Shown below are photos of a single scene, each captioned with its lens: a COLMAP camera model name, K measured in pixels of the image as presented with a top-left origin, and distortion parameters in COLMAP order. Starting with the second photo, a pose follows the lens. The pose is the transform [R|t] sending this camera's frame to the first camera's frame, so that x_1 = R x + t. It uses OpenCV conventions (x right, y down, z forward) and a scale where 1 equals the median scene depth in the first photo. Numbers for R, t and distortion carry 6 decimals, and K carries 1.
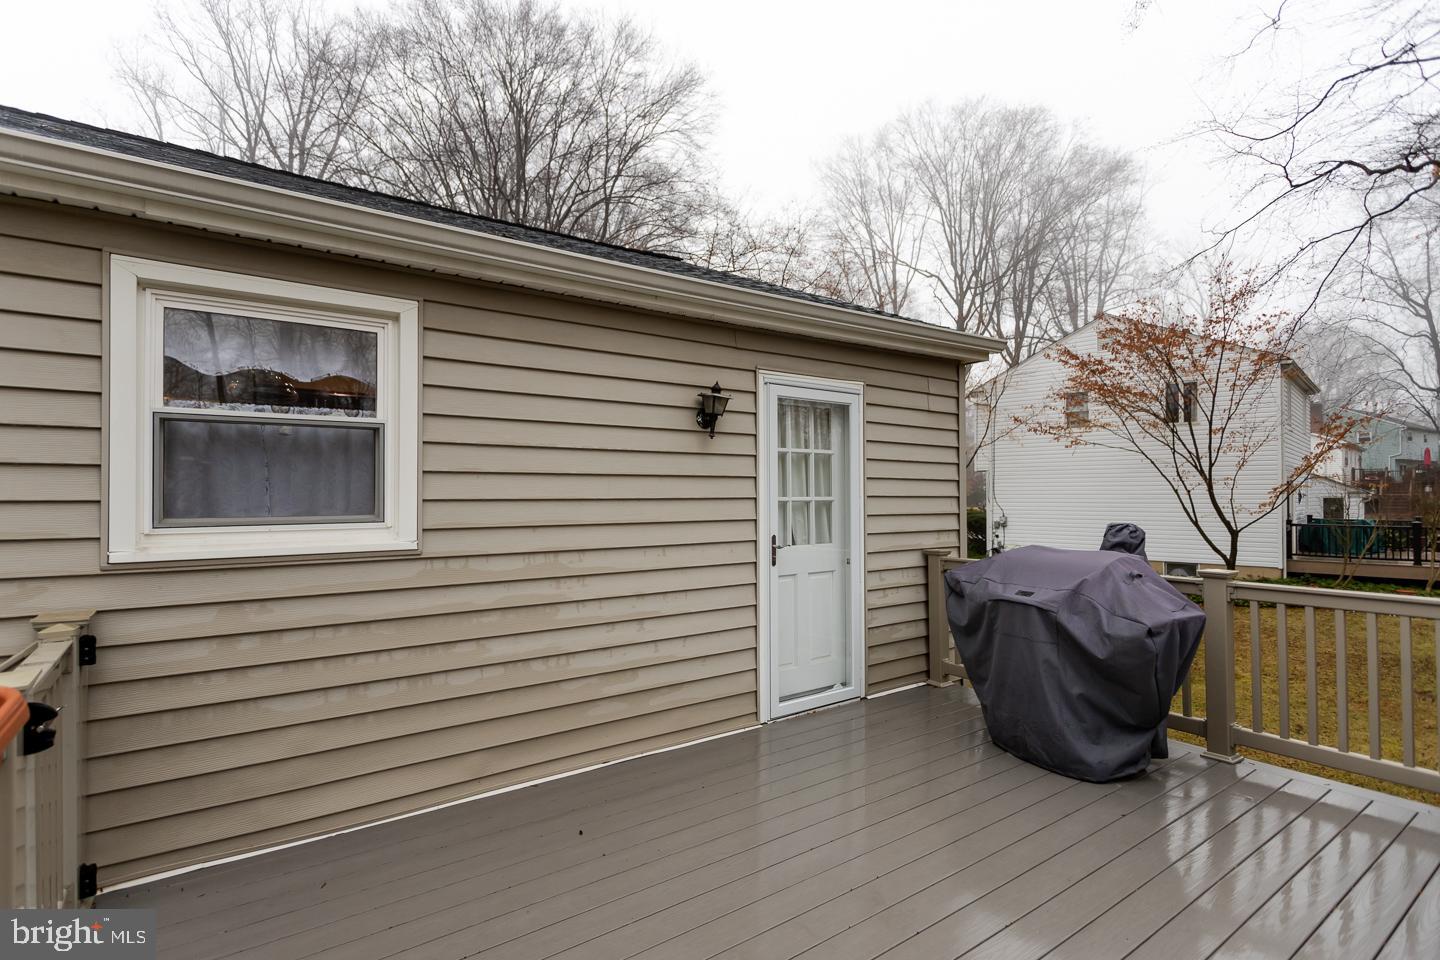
lens RADIAL K [[678.2, 0, 726.8], [0, 678.2, 480.4], [0, 0, 1]] dist [0.001378, 0.000529]
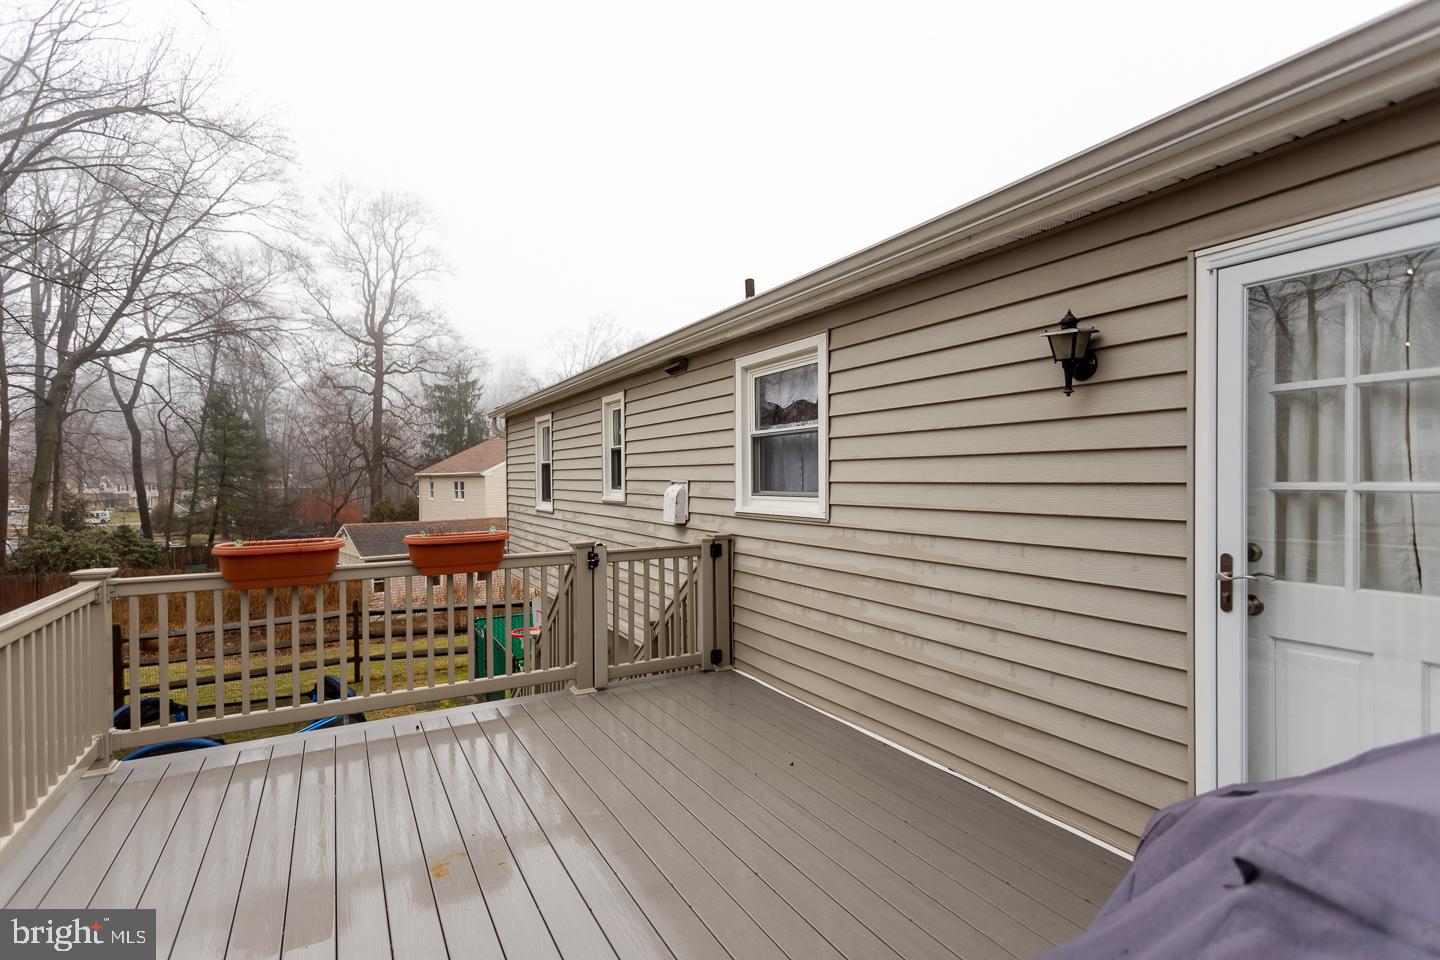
lens RADIAL K [[682.4, 0, 720.0], [0, 682.4, 480.0], [0, 0, 1]] dist [0.002037, -0.000360]
pose [[-0.101690, 0.005428, -0.994801, 0.870926], [0.024023, 0.999707, 0.002999, 0.015449], [0.994526, -0.023594, -0.101791, 0.894899]]
